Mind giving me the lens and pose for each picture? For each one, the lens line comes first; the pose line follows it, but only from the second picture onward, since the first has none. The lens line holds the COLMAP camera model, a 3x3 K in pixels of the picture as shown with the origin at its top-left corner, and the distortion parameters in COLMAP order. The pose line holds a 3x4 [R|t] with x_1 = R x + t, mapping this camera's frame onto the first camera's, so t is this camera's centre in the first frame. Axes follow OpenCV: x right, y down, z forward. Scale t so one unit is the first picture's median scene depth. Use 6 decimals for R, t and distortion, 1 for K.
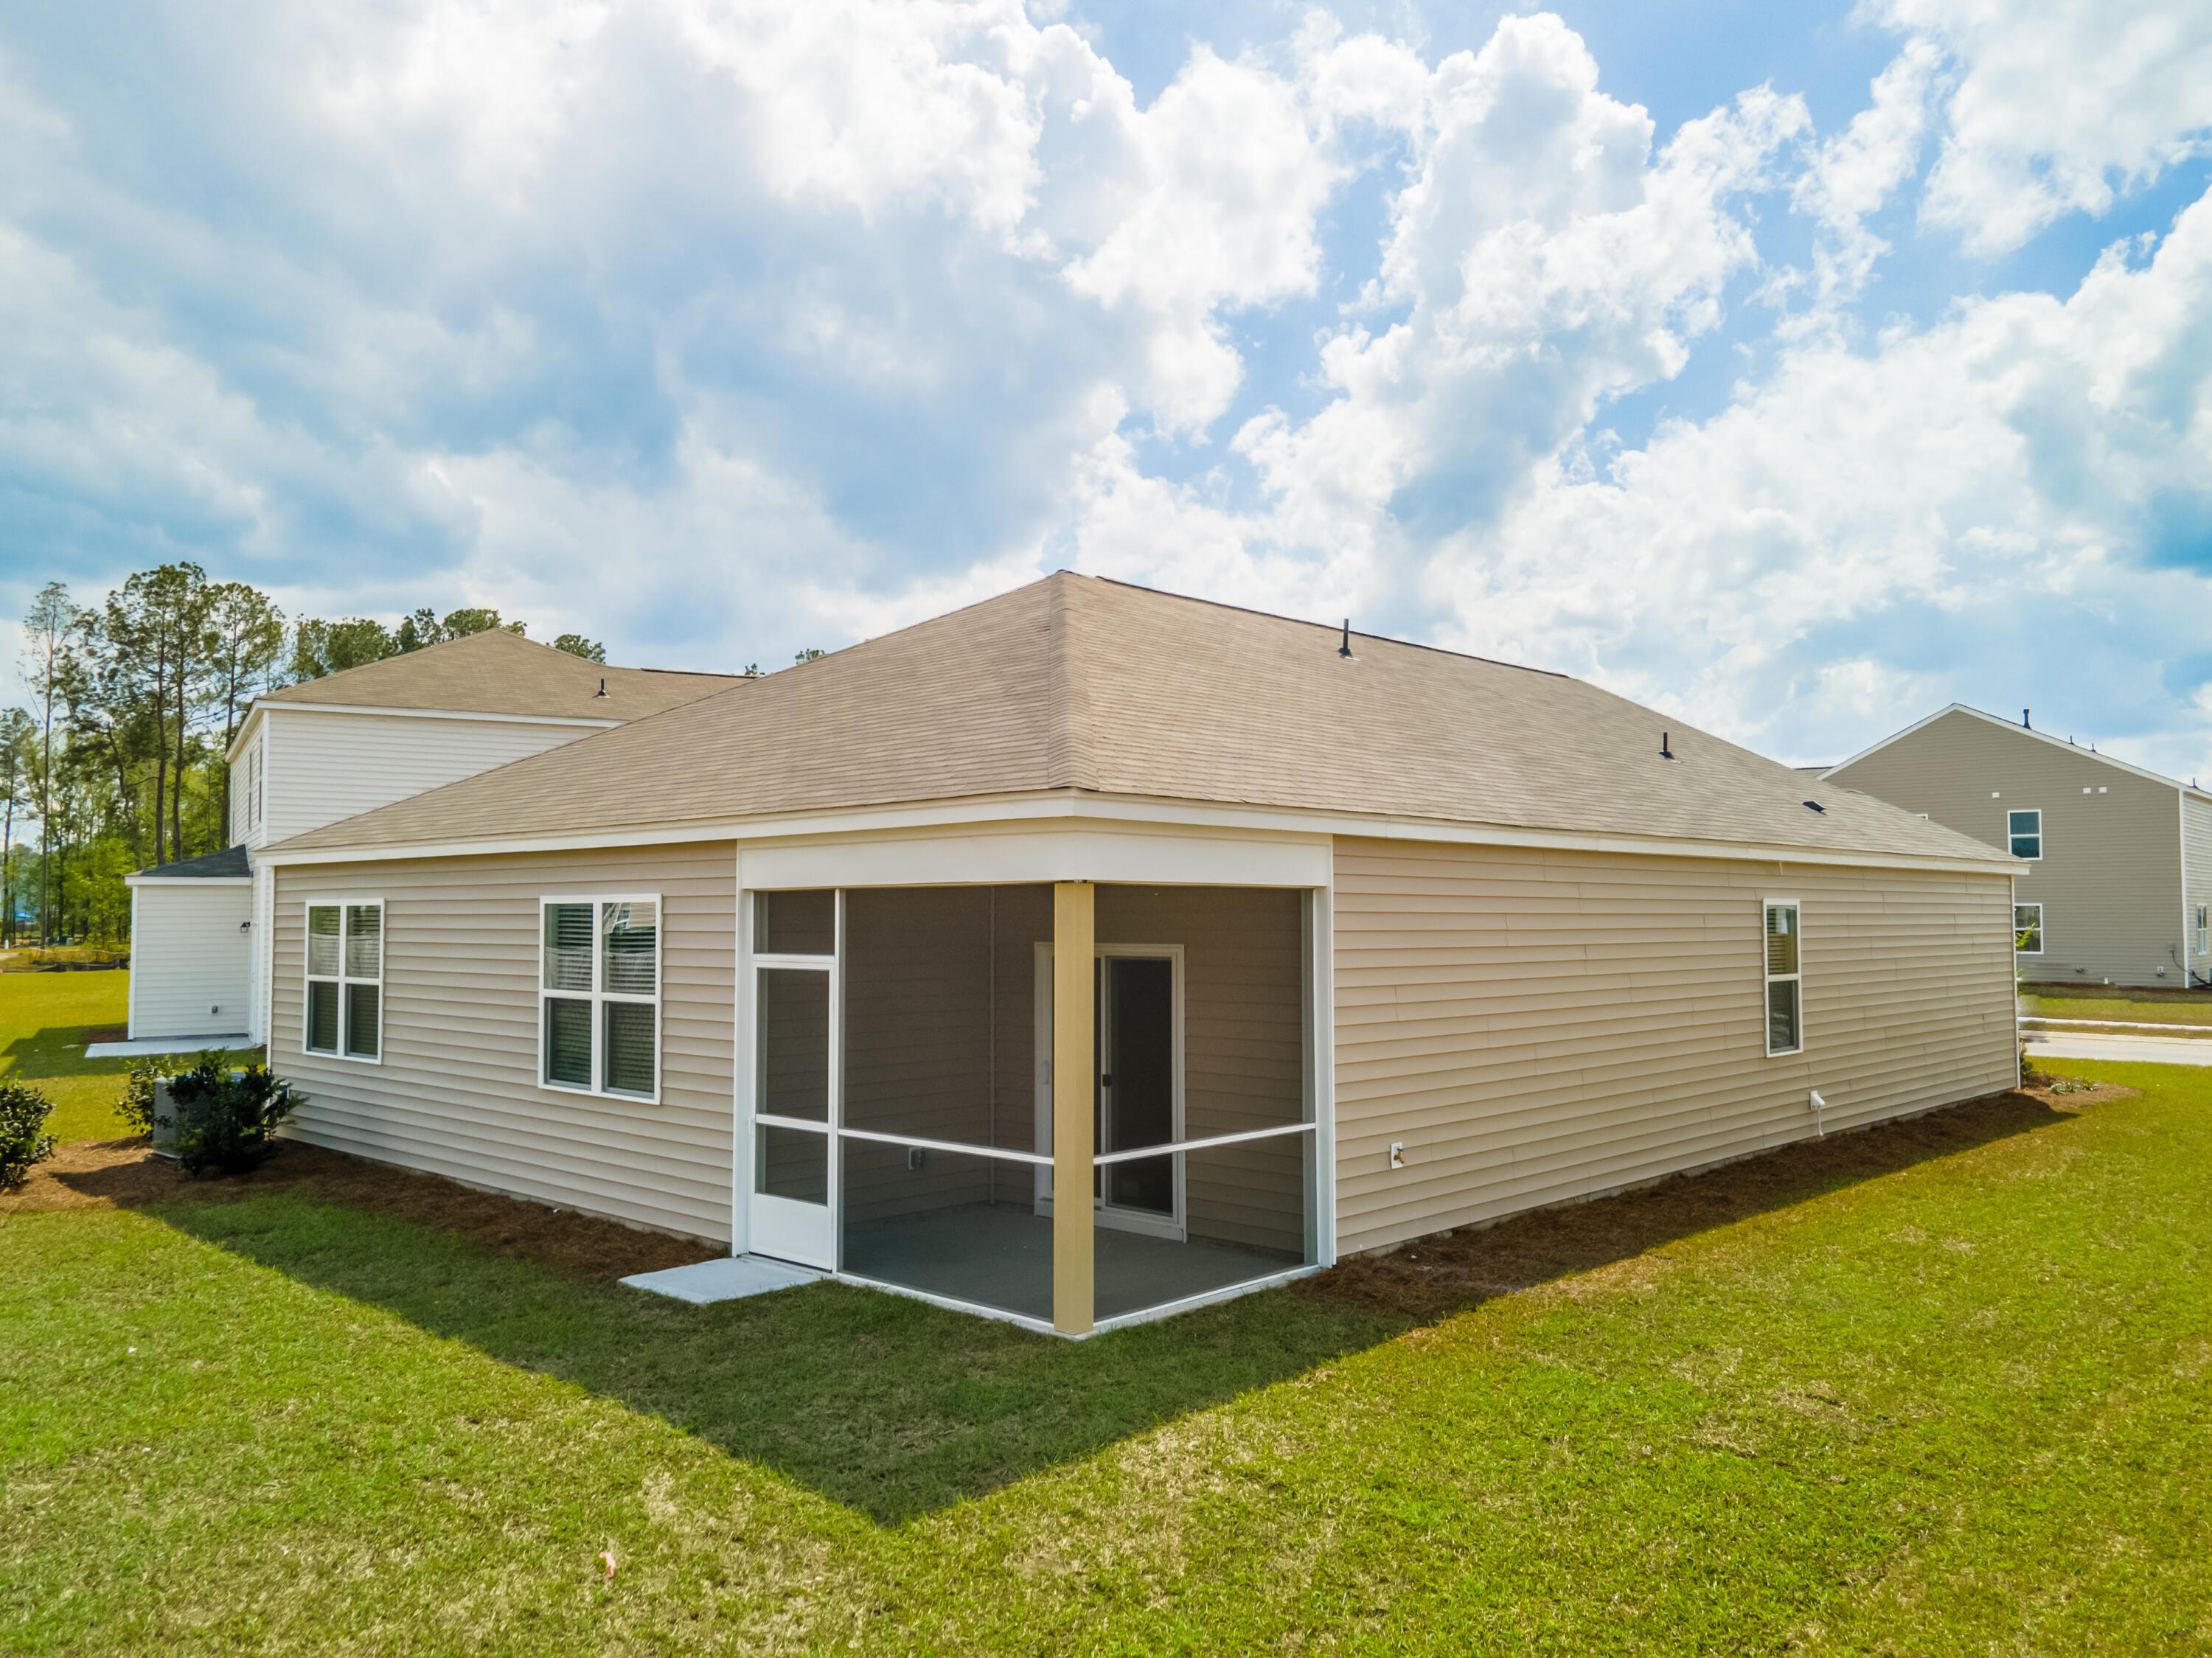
lens RADIAL K [[1662.8, 0, 1106.0], [0, 1662.8, 829.0], [0, 0, 1]] dist [0.170286, 0.000127]
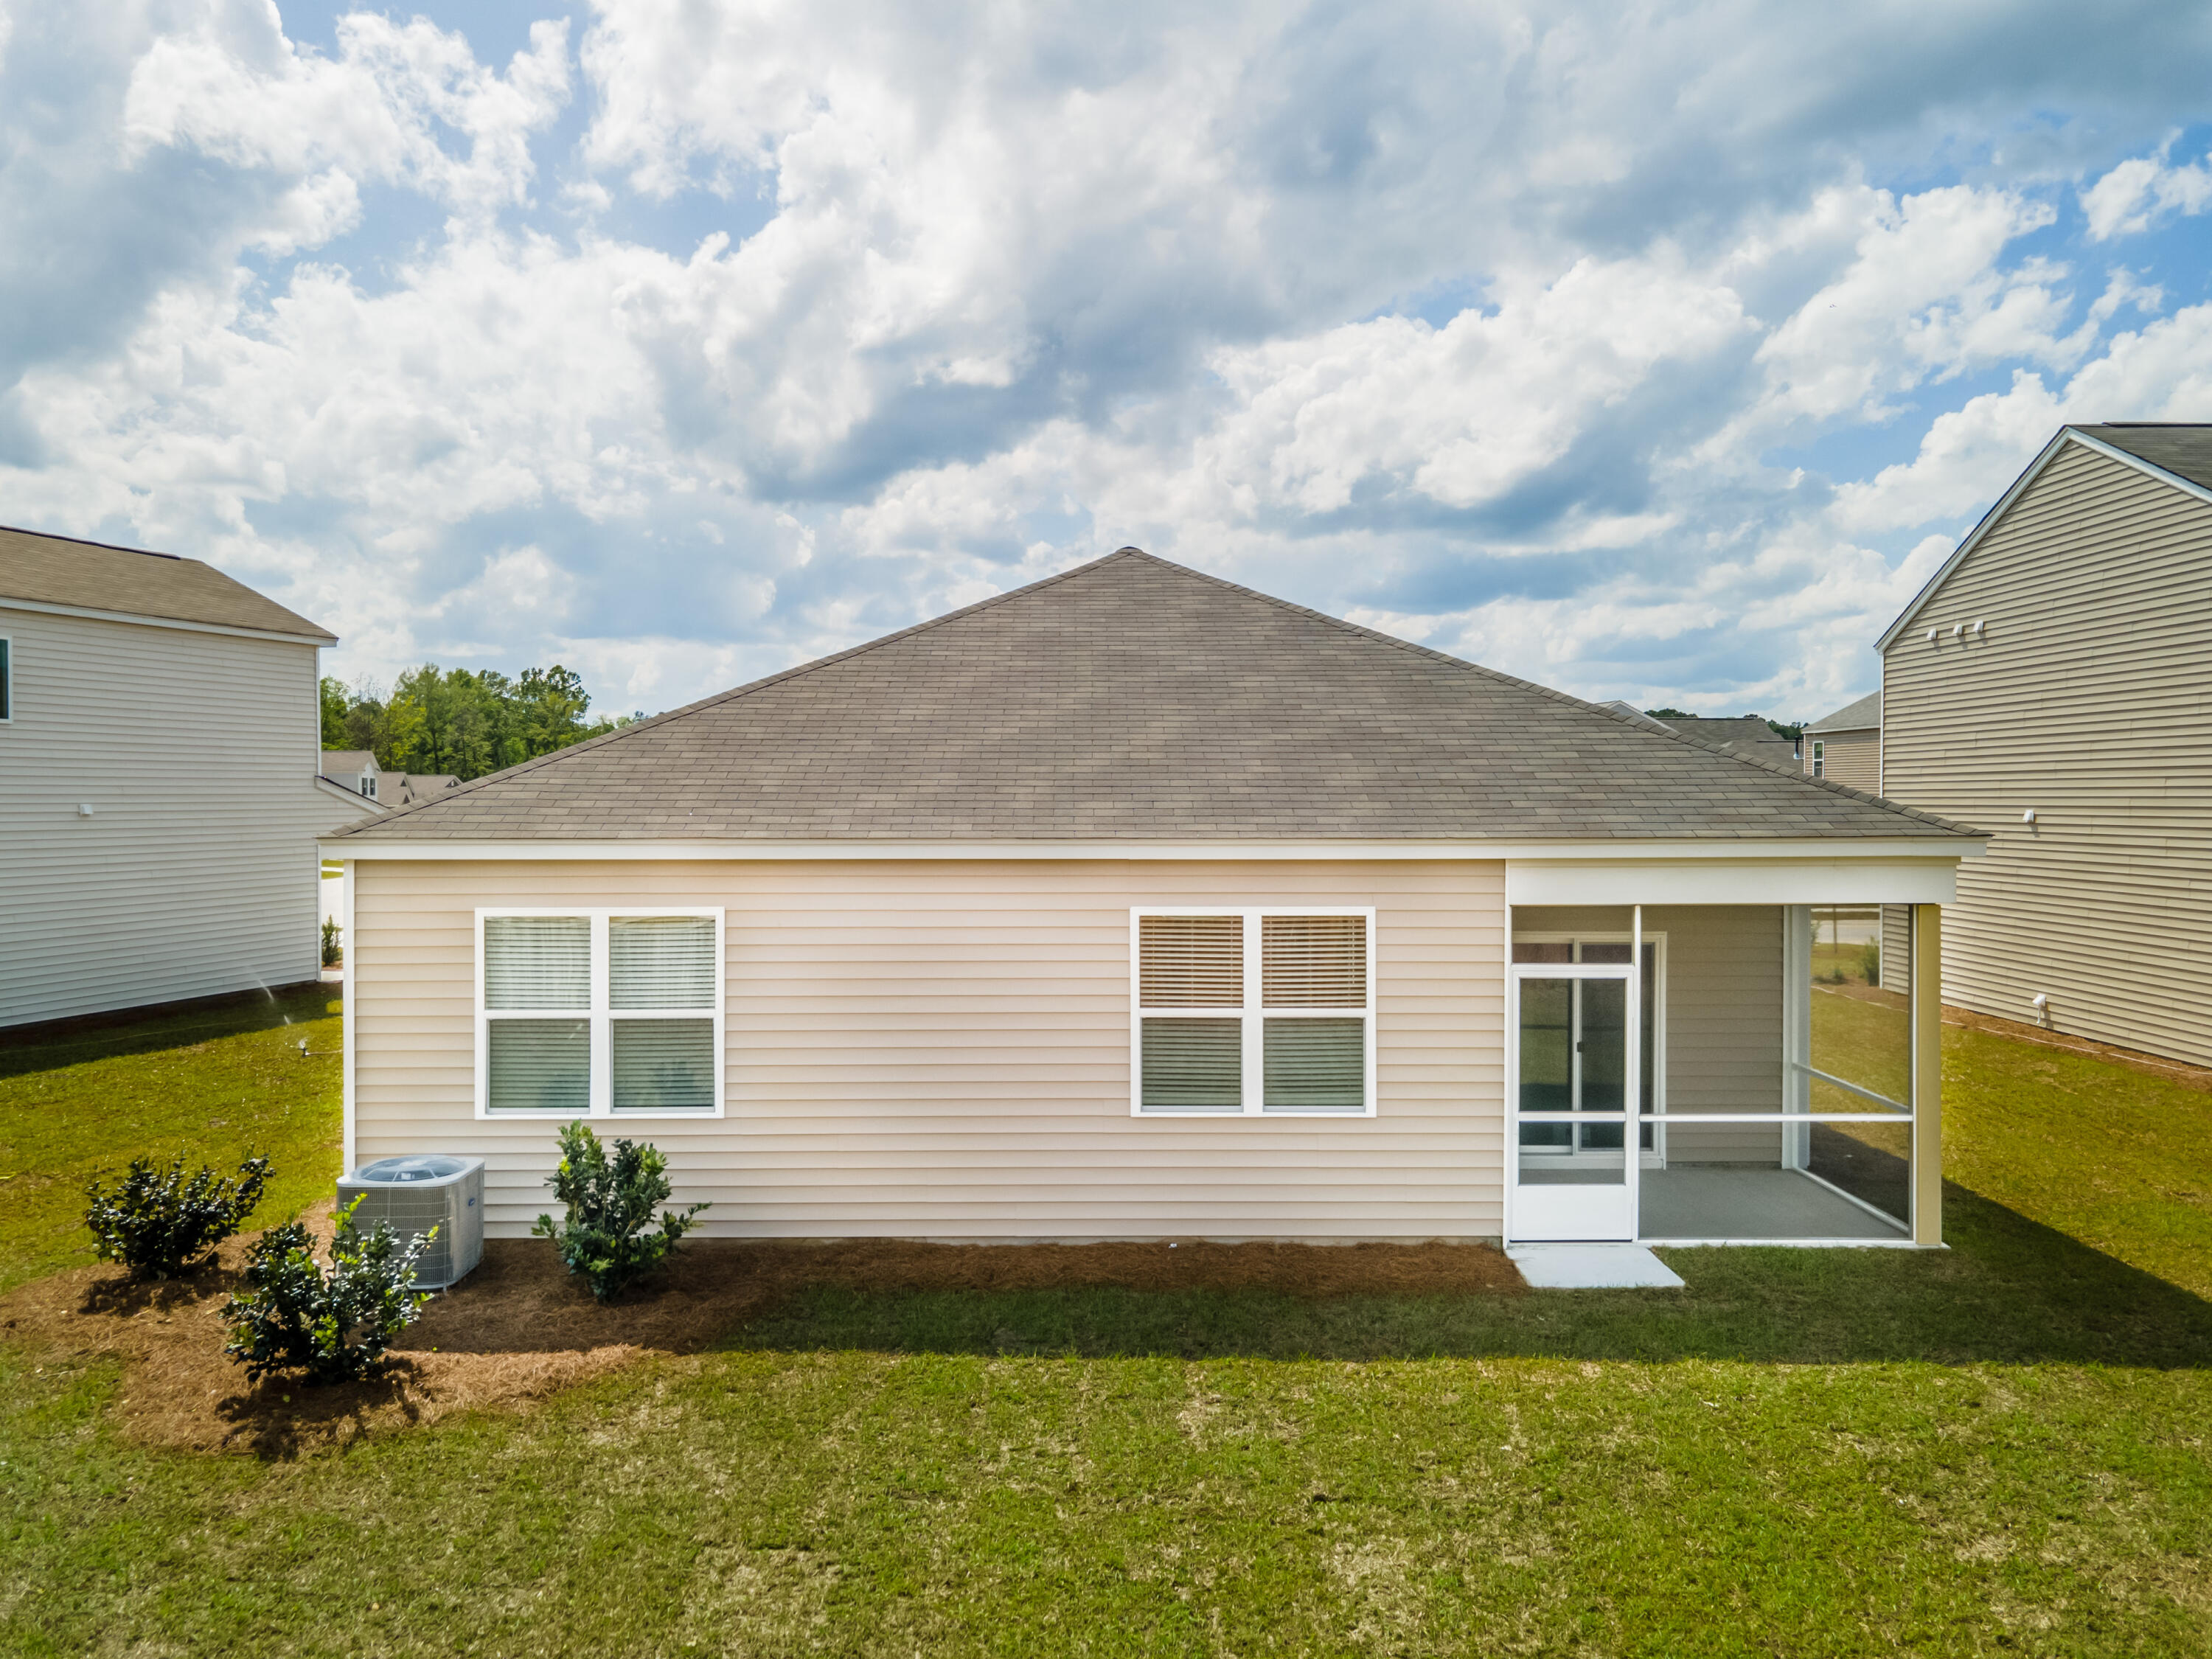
lens RADIAL K [[1620.0, 0, 1106.0], [0, 1620.0, 829.5], [0, 0, 1]] dist [0.003620, -0.000045]
pose [[0.723621, -0.019672, 0.689918, -1.092109], [-0.031939, 0.997568, 0.061944, -0.064652], [-0.689459, -0.066859, 0.721233, 0.452948]]
